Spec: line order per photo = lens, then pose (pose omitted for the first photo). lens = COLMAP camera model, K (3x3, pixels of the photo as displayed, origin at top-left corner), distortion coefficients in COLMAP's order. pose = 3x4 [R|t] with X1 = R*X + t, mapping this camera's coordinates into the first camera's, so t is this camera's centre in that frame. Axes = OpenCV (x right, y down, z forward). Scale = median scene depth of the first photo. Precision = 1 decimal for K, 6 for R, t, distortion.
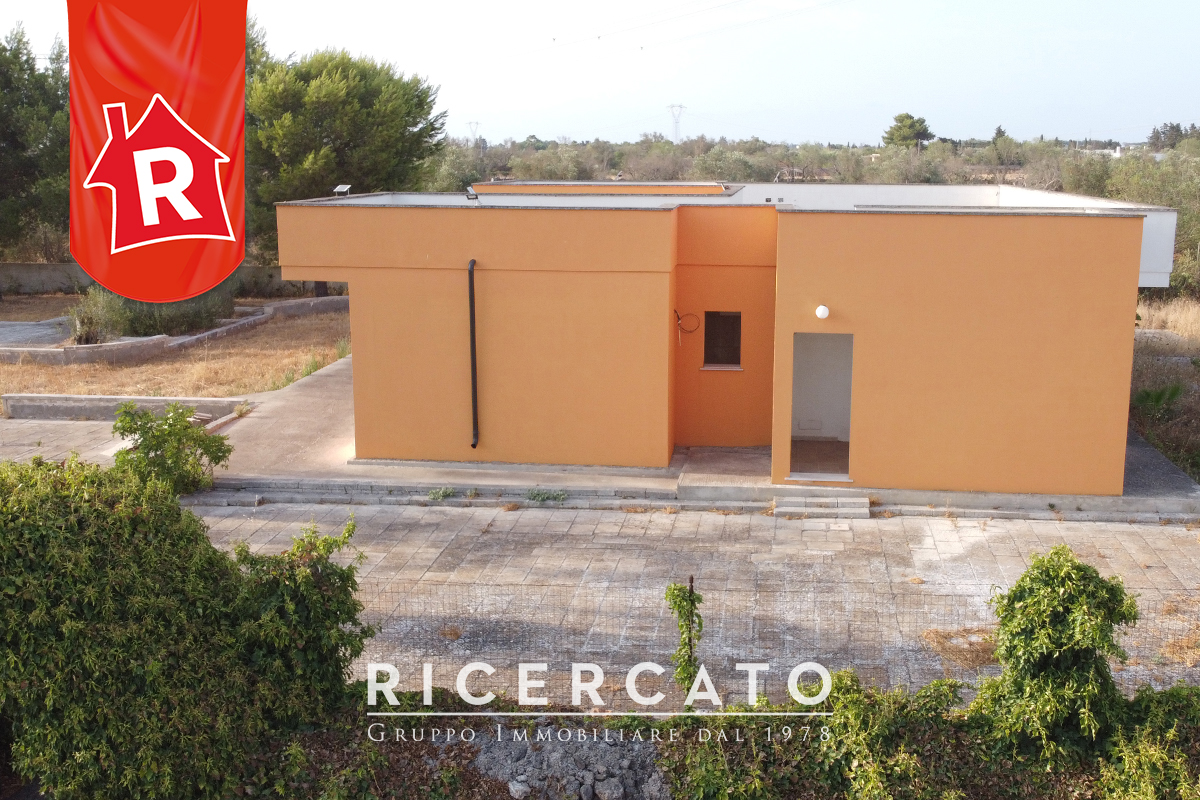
lens RADIAL K [[1212.7, 0, 668.1], [0, 1212.7, 400.6], [0, 0, 1]] dist [-0.004895, 0.011875]
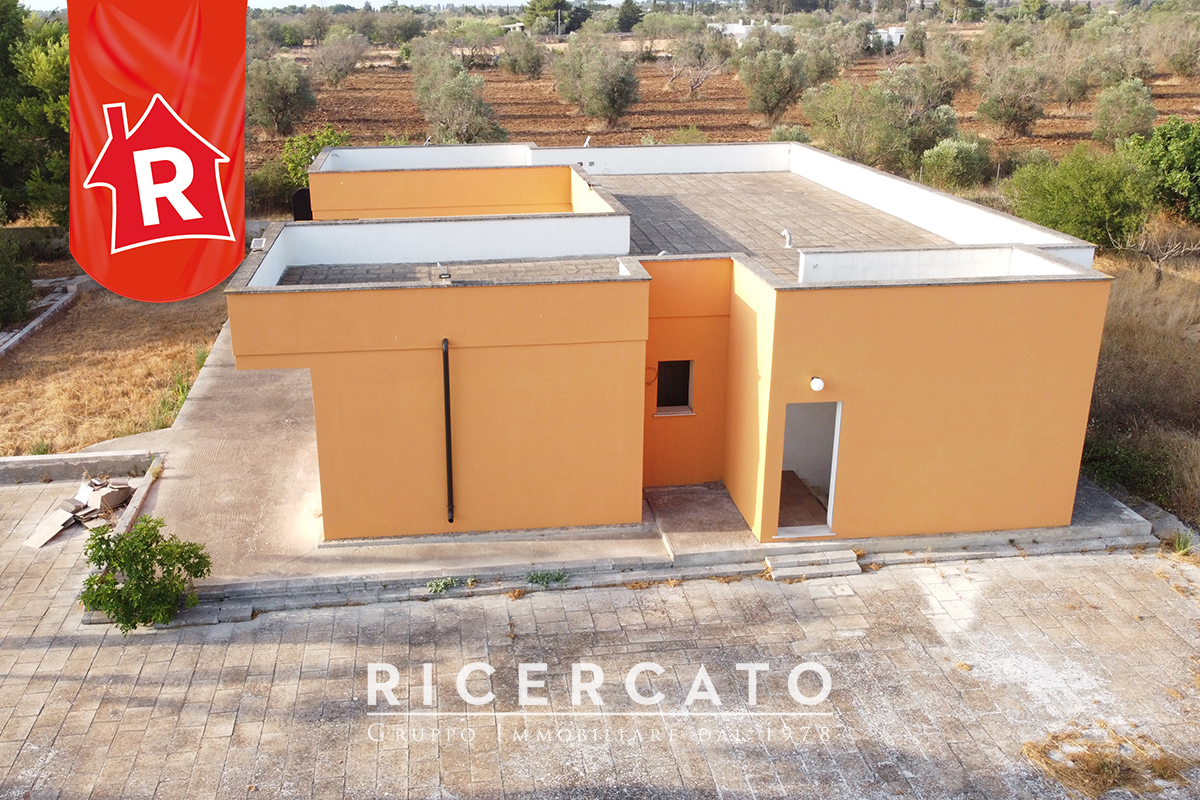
lens RADIAL K [[1064.3, 0, 537.0], [0, 1064.3, 398.0], [0, 0, 1]] dist [-0.006632, 0.000656]
pose [[0.980765, -0.081431, 0.177397, -0.255867], [0.055004, 0.987291, 0.149100, -0.202248], [-0.187284, -0.136475, 0.972779, 0.166196]]
